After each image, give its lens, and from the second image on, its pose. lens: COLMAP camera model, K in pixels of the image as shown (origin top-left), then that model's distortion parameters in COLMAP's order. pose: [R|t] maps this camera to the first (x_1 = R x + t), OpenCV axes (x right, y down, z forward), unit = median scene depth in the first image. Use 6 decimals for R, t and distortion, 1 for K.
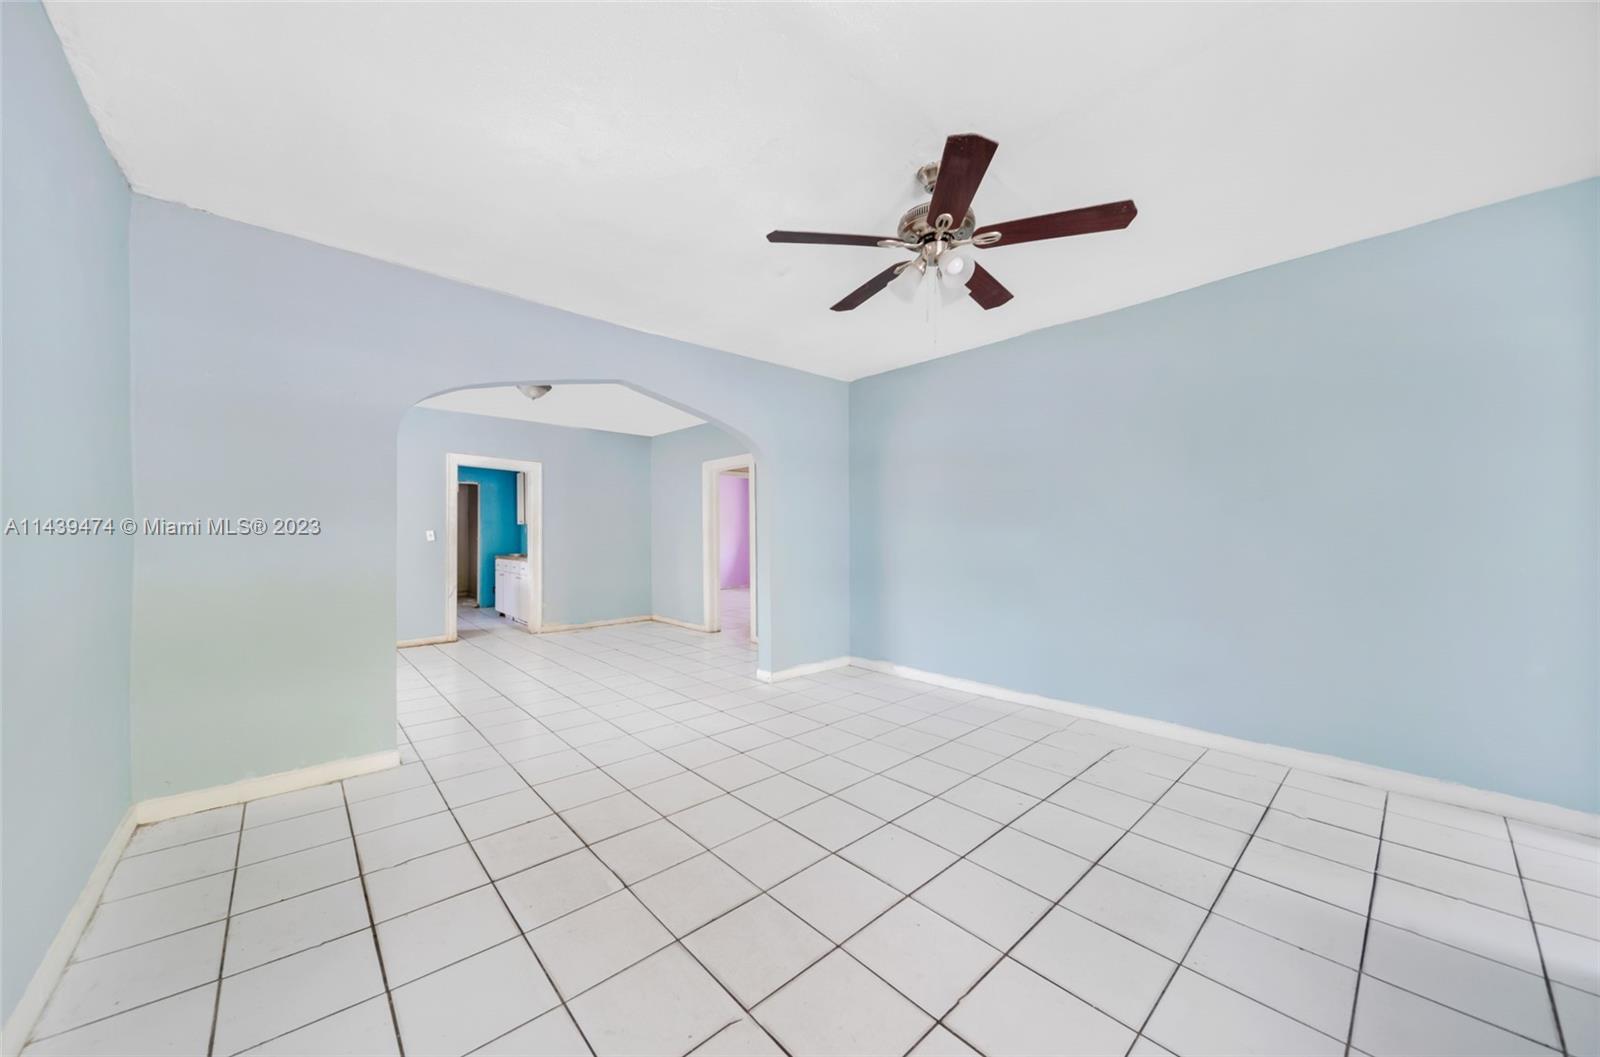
lens RADIAL K [[564.4, 0, 796.9], [0, 564.4, 531.5], [0, 0, 1]] dist [-0.002179, -0.000291]
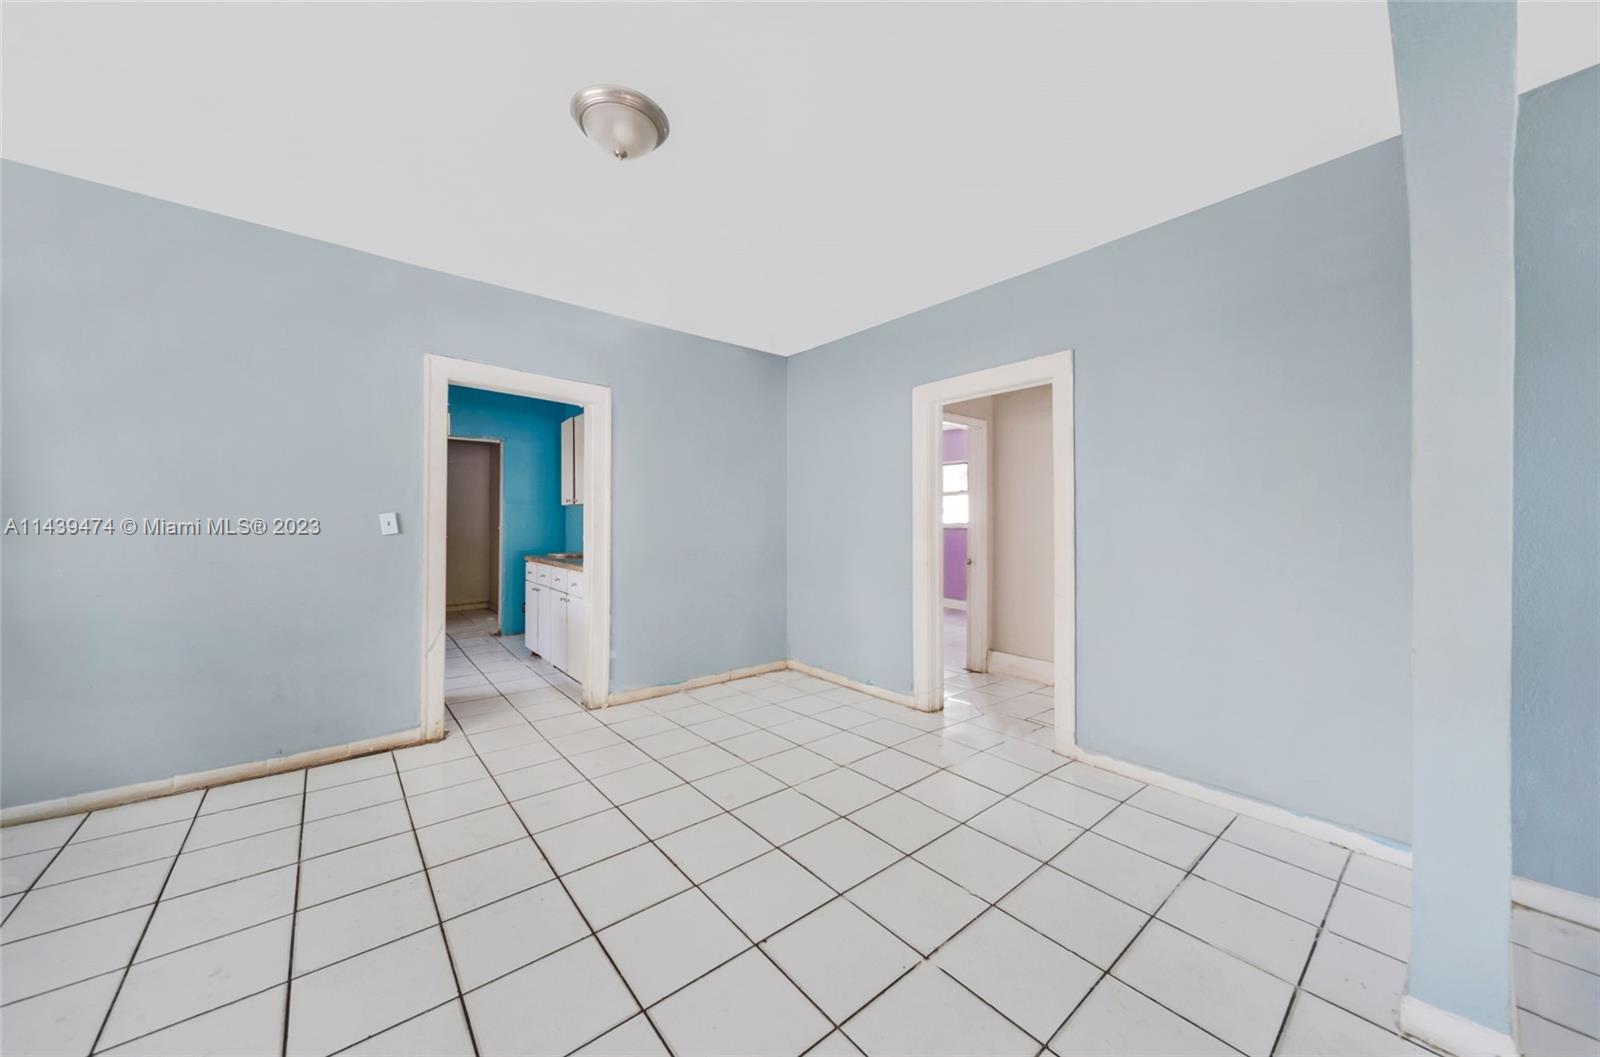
lens RADIAL K [[571.5, 0, 816.1], [0, 571.5, 523.1], [0, 0, 1]] dist [0.003485, 0.000020]
pose [[0.999598, 0.007002, -0.027476, -0.241887], [-0.006874, 0.999965, 0.004773, 0.001937], [0.027509, -0.004583, 0.999611, 0.463810]]
